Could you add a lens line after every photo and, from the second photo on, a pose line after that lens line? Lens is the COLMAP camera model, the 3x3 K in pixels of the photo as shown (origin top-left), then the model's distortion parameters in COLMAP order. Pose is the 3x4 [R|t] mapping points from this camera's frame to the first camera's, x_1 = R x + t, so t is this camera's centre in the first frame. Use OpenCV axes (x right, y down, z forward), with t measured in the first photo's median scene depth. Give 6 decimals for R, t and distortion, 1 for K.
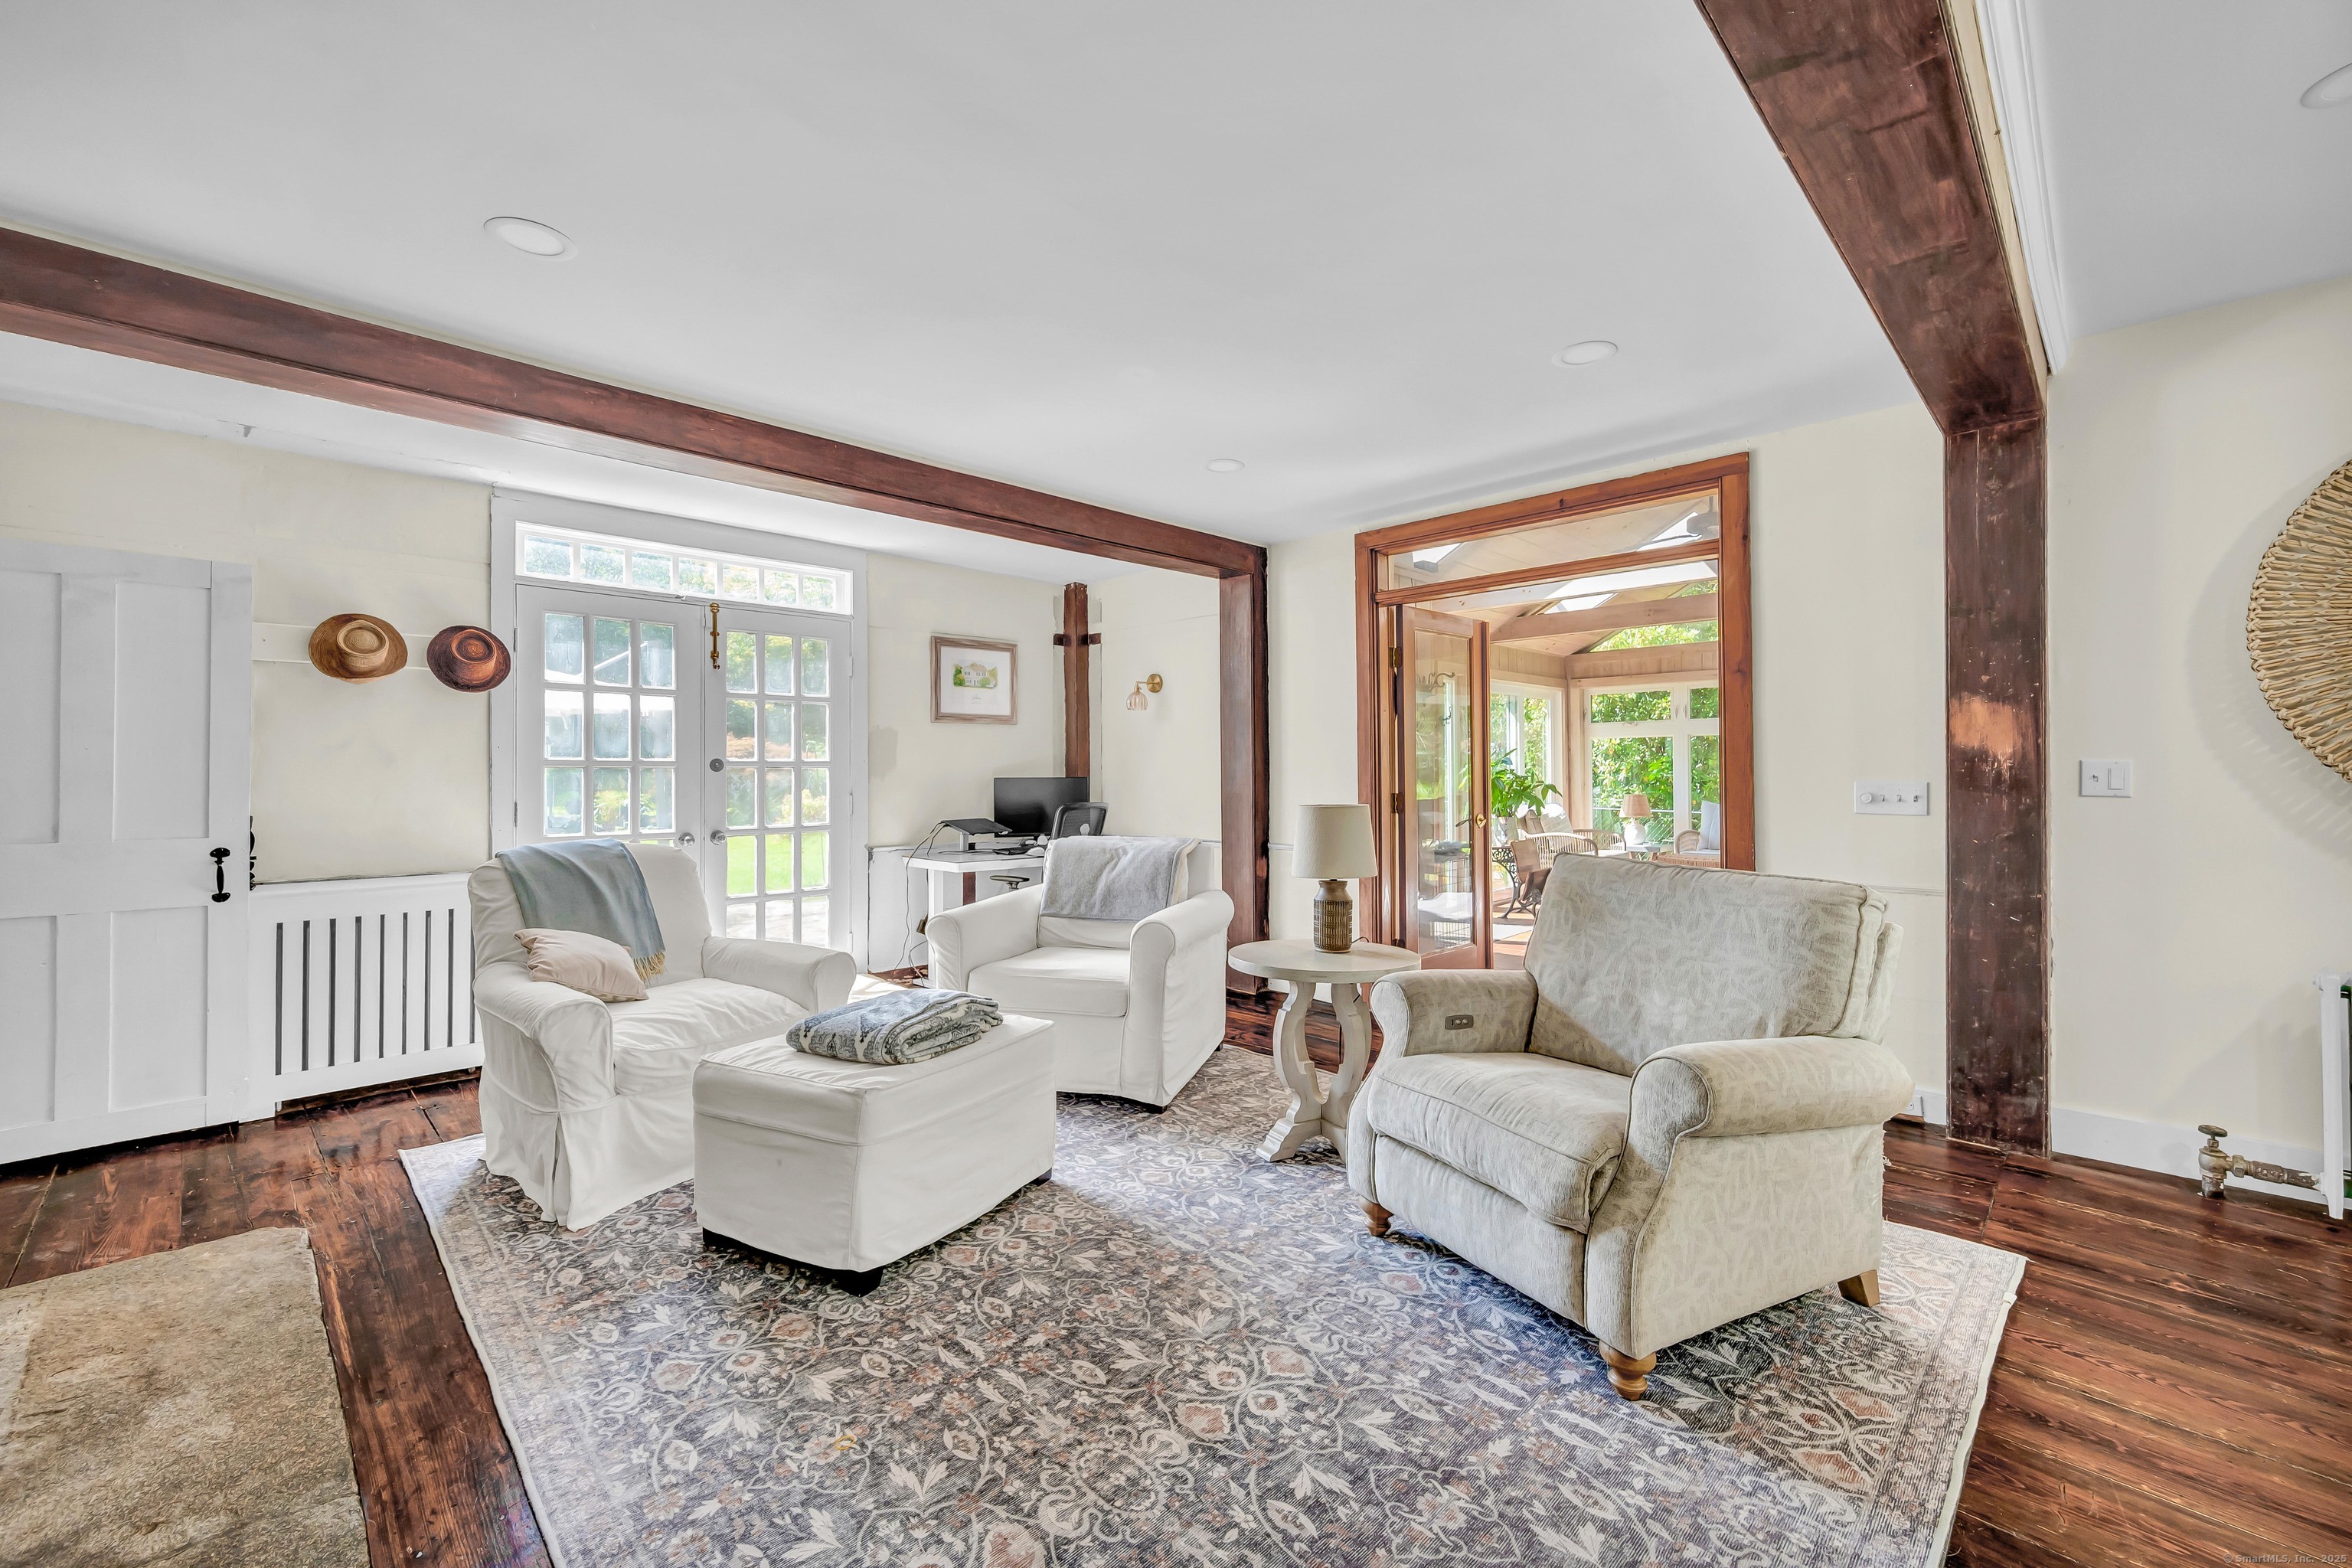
lens RADIAL K [[950.2, 0, 1177.5], [0, 950.2, 771.1], [0, 0, 1]] dist [0.001001, -0.001404]
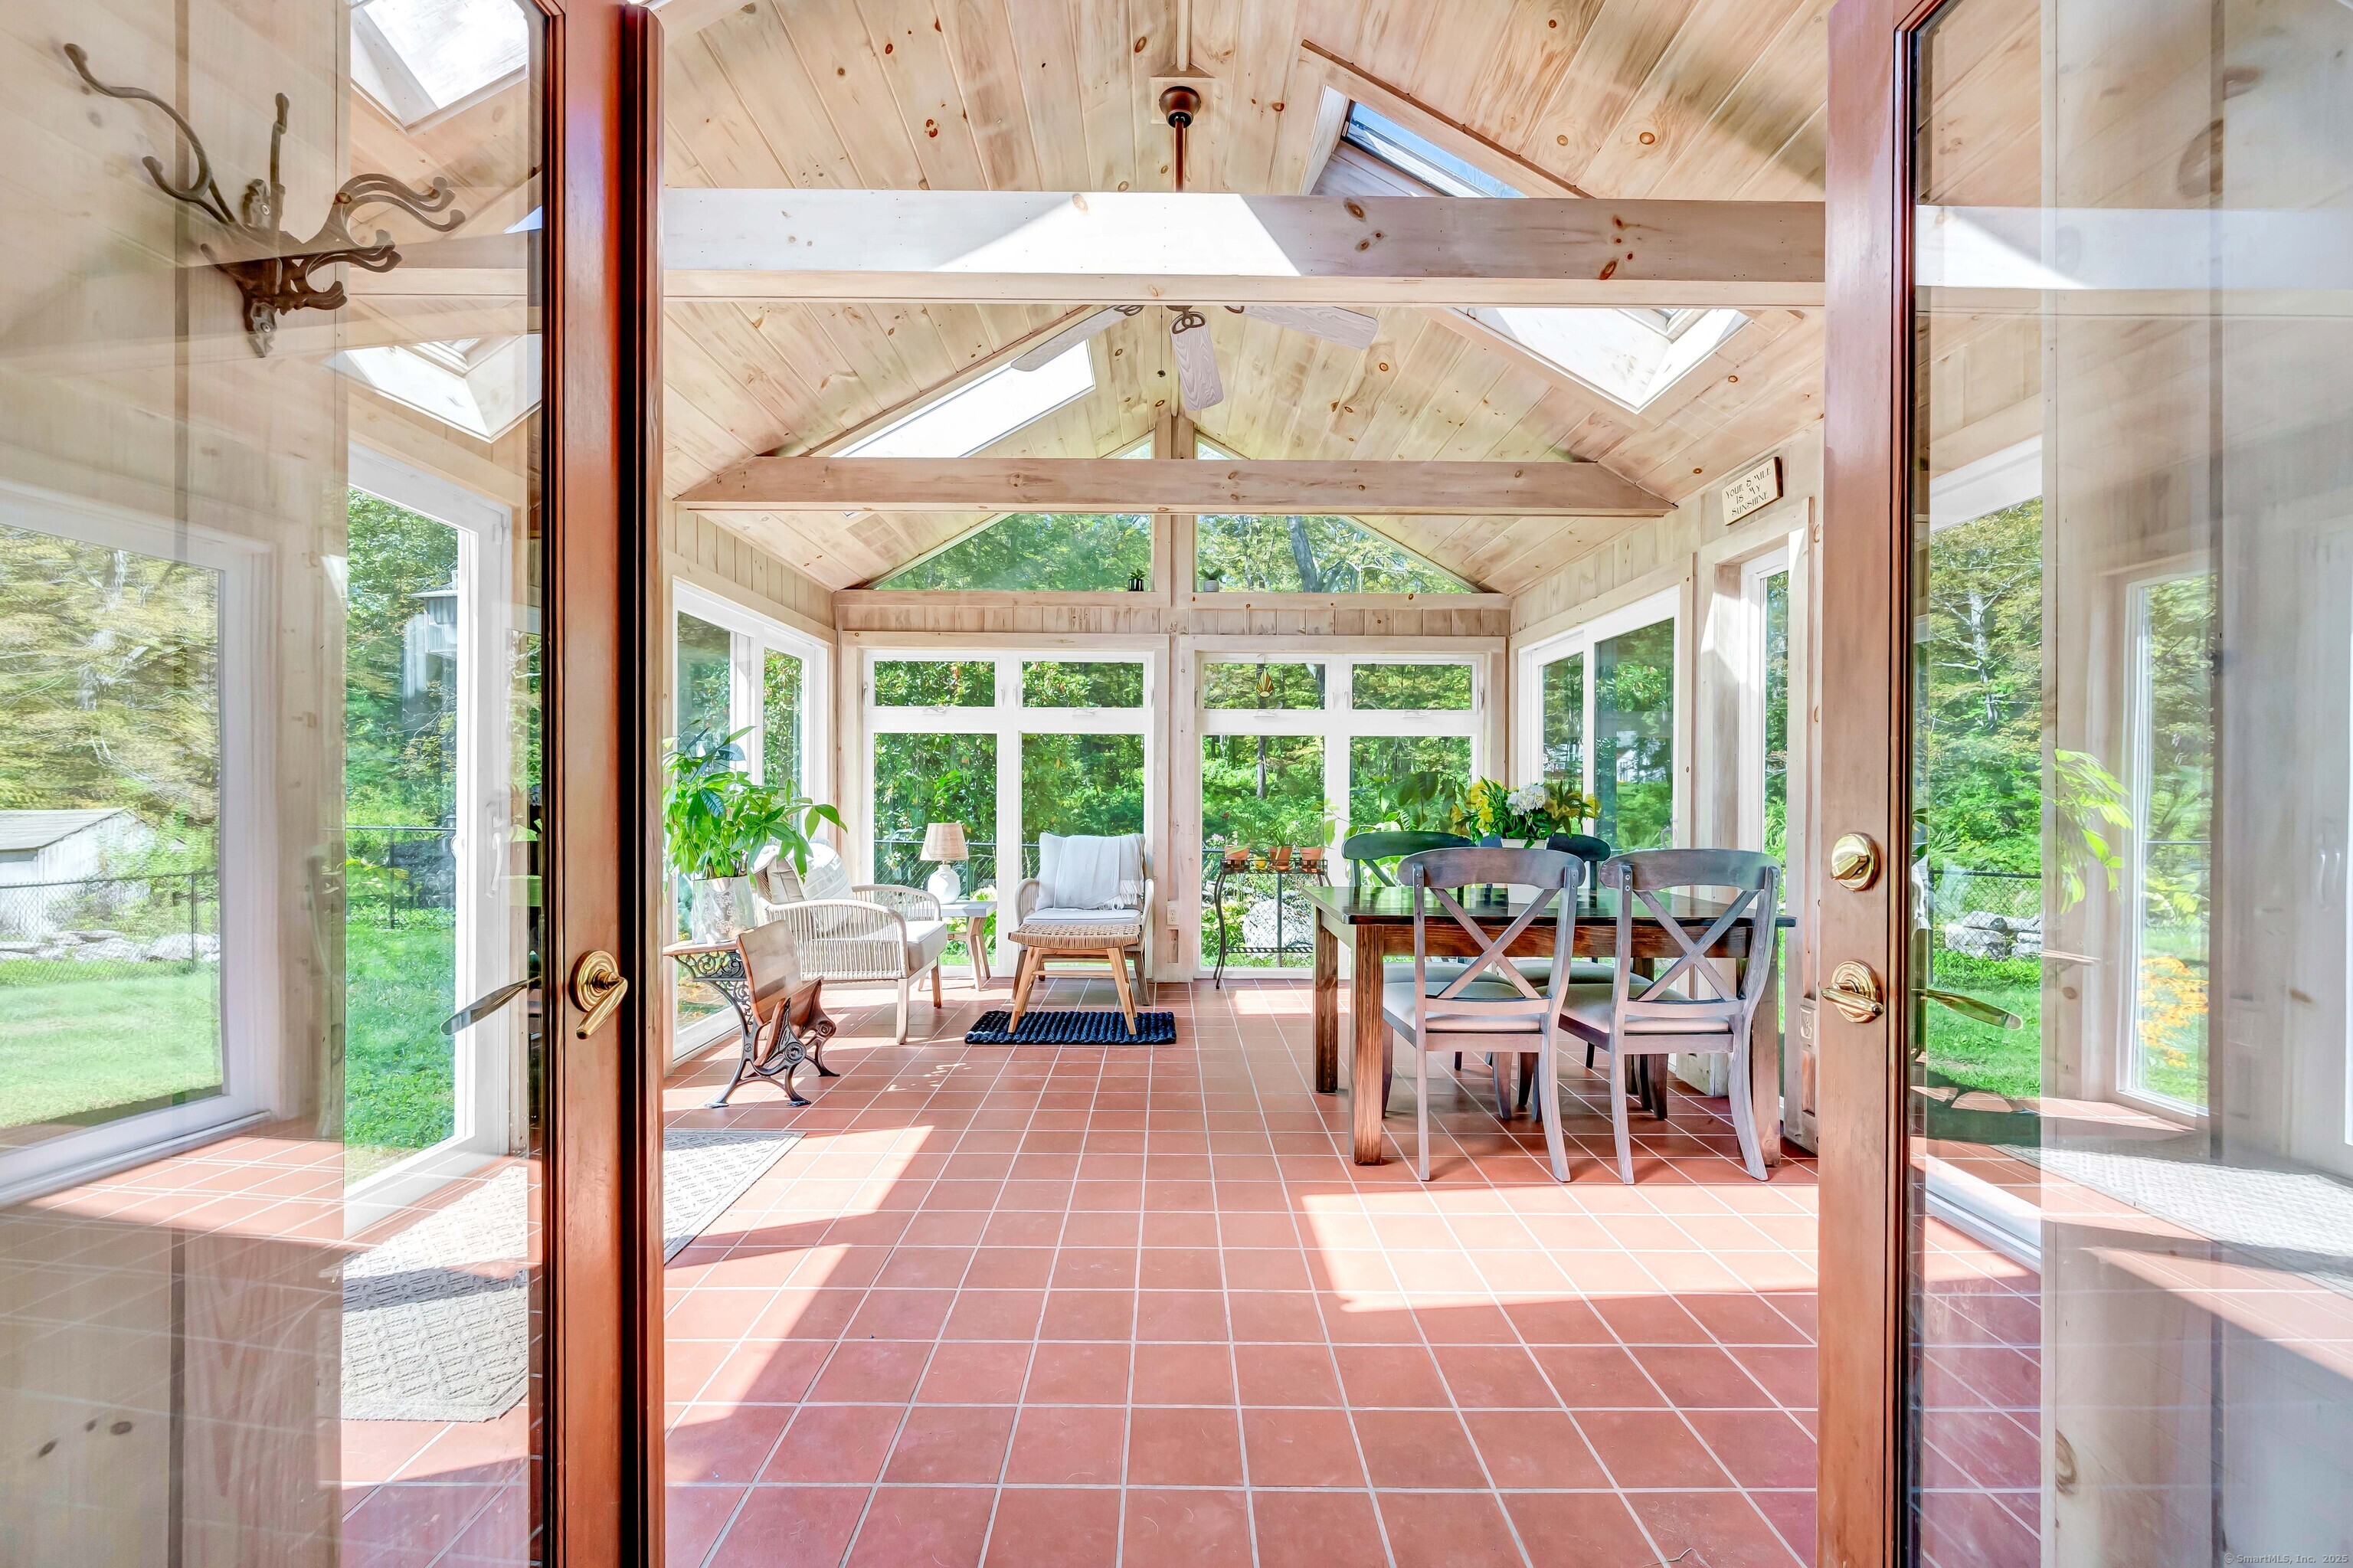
lens RADIAL K [[950.7, 0, 1164.2], [0, 950.7, 788.8], [0, 0, 1]] dist [0.001001, -0.001404]
pose [[0.718933, 0.020137, 0.694788, 0.460034], [-0.014378, 0.999797, -0.014099, 0.026142], [-0.694931, 0.000147, 0.719077, 1.355762]]
